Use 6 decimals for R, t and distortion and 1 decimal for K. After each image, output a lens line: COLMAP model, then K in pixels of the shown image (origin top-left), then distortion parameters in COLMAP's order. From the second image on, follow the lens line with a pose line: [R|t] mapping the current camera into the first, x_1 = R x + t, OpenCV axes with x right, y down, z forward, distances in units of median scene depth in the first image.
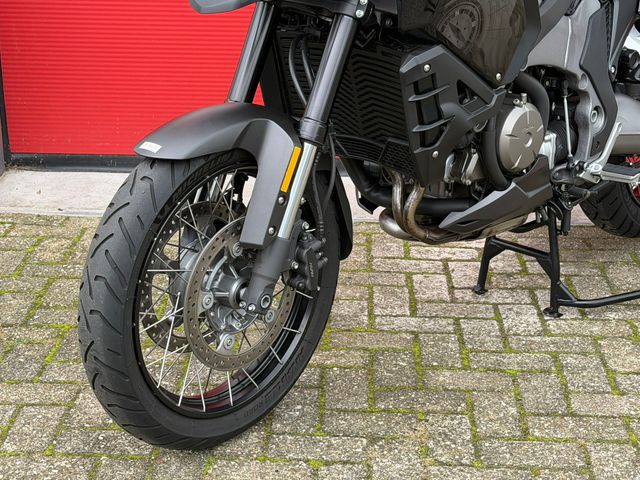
lens RADIAL K [[1283.8, 0, 321.5], [0, 1283.8, 245.6], [0, 0, 1]] dist [0.137975, -0.027480]
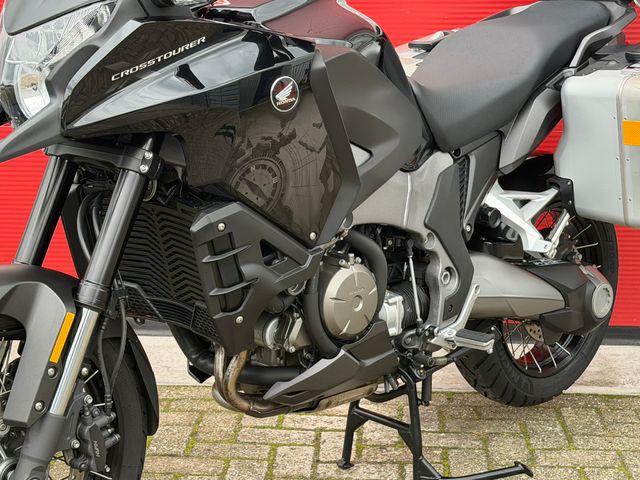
lens RADIAL K [[1283.8, 0, 321.5], [0, 1283.8, 245.6], [0, 0, 1]] dist [0.137975, -0.027480]
pose [[0.999754, 0.000694, -0.022191, 0.156053], [-0.003300, 0.993054, -0.117613, -0.015130], [0.021955, 0.117657, 0.992812, 0.083091]]
